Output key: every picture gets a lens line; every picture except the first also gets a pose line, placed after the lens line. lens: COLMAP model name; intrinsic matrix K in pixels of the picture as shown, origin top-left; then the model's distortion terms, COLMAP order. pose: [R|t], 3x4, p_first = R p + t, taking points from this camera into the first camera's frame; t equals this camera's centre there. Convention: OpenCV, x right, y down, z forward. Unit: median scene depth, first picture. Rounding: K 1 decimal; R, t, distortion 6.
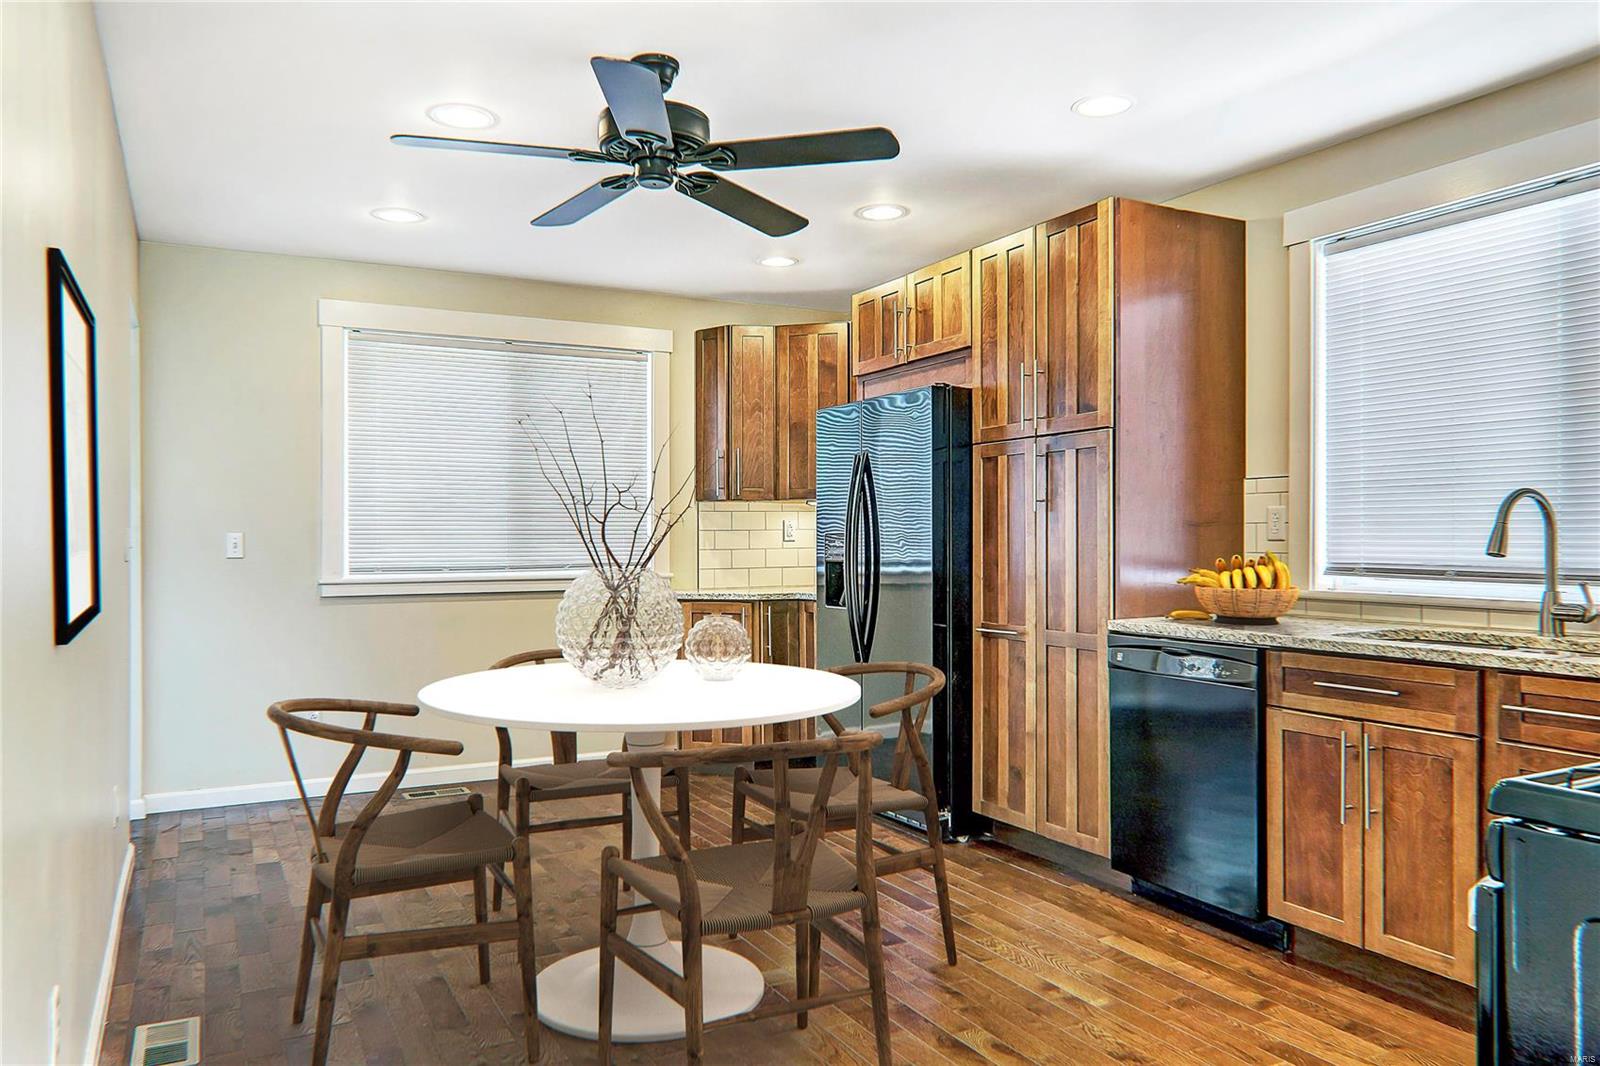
lens RADIAL K [[1147.7, 0, 800.0], [0, 1147.7, 533.0], [0, 0, 1]] dist [-0.000692, 0.000801]
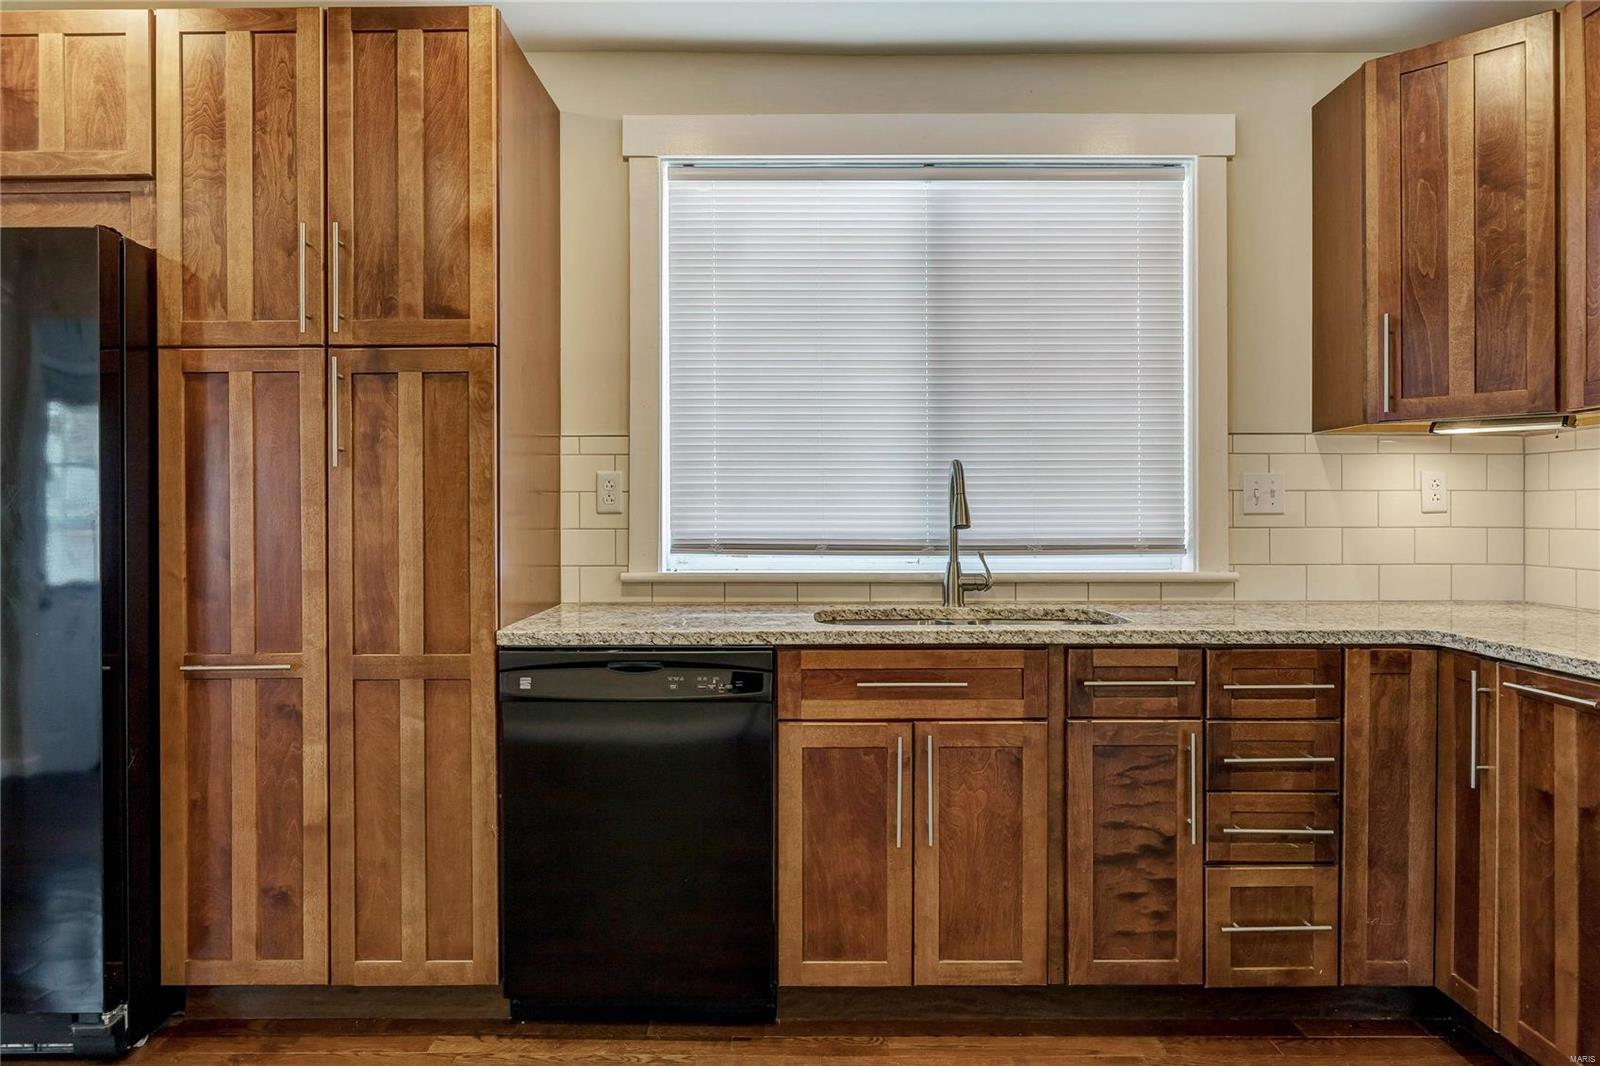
lens RADIAL K [[1064.2, 0, 801.0], [0, 1064.2, 515.1], [0, 0, 1]] dist [0.002527, 0.000459]
pose [[0.472478, -0.000969, 0.881342, -0.224937], [-0.001740, 0.999996, 0.002032, 0.006903], [-0.881341, -0.002493, 0.472474, 0.622242]]
